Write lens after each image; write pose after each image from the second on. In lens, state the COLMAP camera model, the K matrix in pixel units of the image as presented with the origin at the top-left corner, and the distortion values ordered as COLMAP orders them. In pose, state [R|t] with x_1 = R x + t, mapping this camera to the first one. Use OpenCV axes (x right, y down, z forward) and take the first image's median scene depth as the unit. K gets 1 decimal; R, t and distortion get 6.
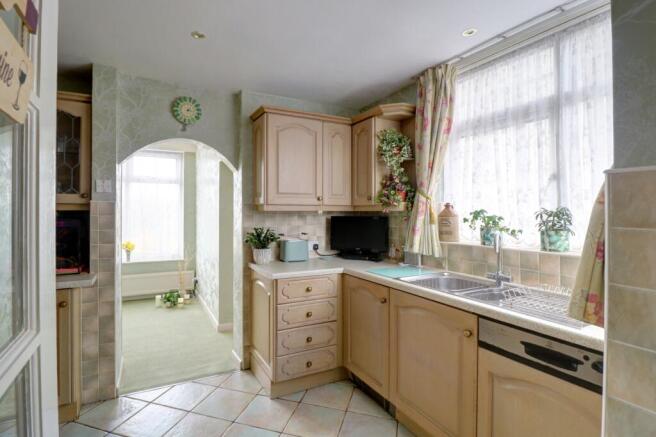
lens RADIAL K [[333.0, 0, 326.9], [0, 333.0, 213.4], [0, 0, 1]] dist [0.000965, -0.000551]
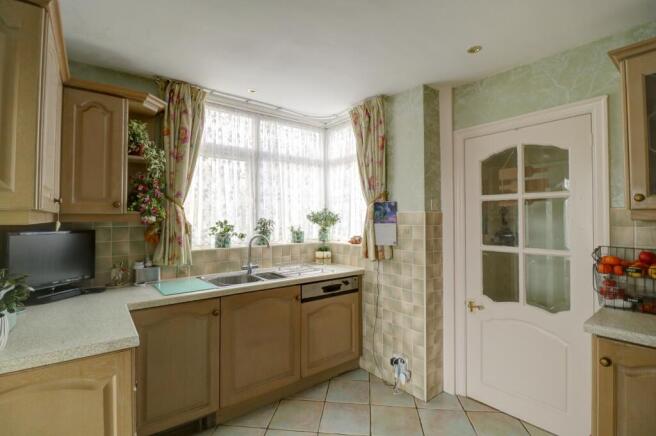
lens RADIAL K [[313.9, 0, 327.7], [0, 313.9, 218.5], [0, 0, 1]] dist [-0.003955, -0.001968]
pose [[-0.175680, -0.002002, 0.984445, -0.799731], [0.003895, 0.999989, 0.002729, -0.019148], [-0.984440, 0.004314, -0.175670, 0.825167]]
